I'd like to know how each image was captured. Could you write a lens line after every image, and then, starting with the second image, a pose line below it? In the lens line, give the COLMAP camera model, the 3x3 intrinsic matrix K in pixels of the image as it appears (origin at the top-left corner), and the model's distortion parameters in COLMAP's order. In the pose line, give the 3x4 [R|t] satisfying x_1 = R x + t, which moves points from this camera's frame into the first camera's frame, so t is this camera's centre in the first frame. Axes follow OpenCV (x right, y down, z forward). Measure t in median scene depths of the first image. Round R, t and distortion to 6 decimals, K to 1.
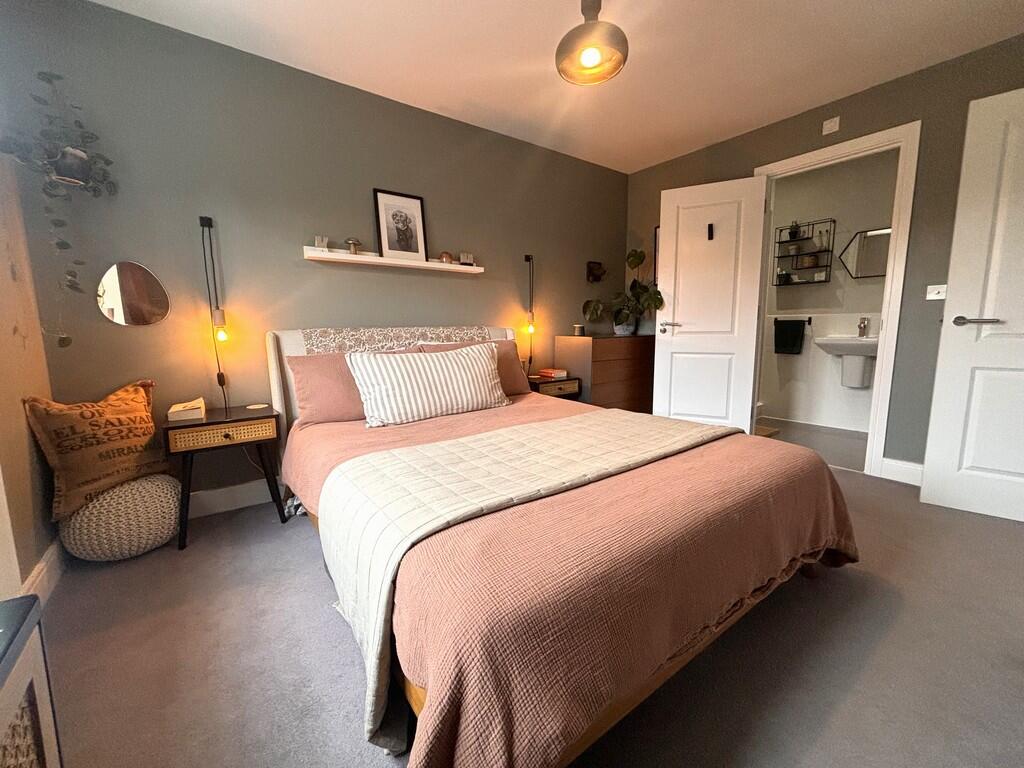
lens RADIAL K [[417.9, 0, 509.0], [0, 417.9, 385.1], [0, 0, 1]] dist [-0.001907, -0.000645]
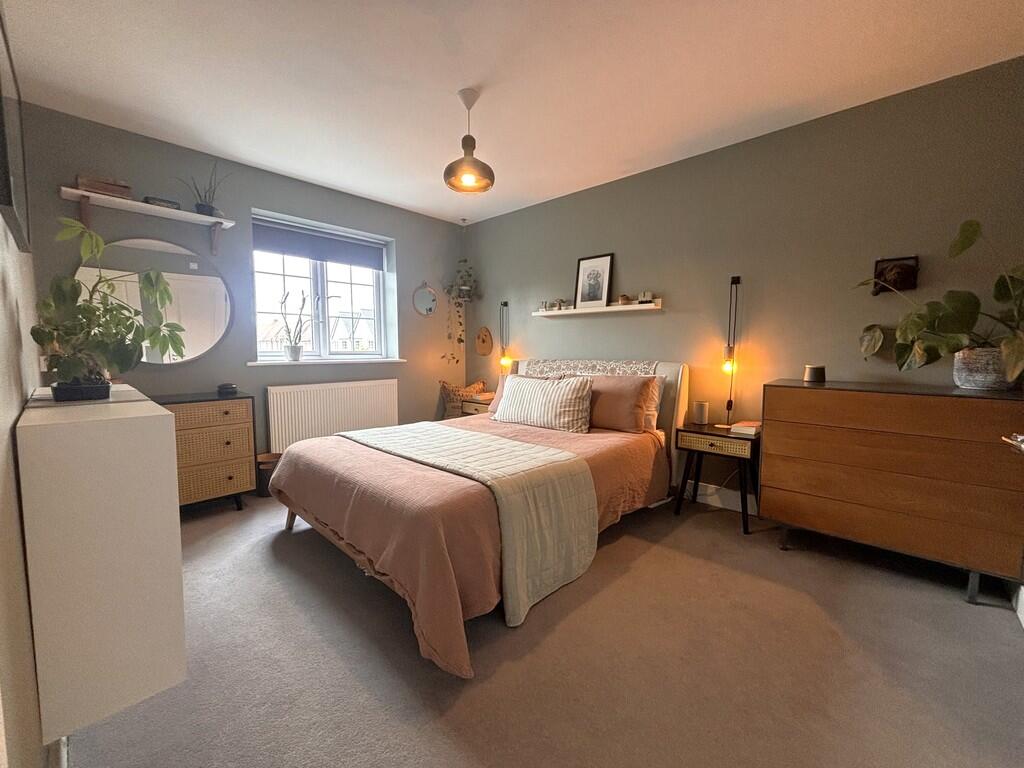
lens RADIAL K [[417.9, 0, 509.0], [0, 417.9, 385.1], [0, 0, 1]] dist [-0.001907, -0.000645]
pose [[0.163135, 0.093489, -0.982164, 0.987080], [-0.144592, 0.987017, 0.069935, -0.119213], [0.975951, 0.130604, 0.174535, 0.563582]]
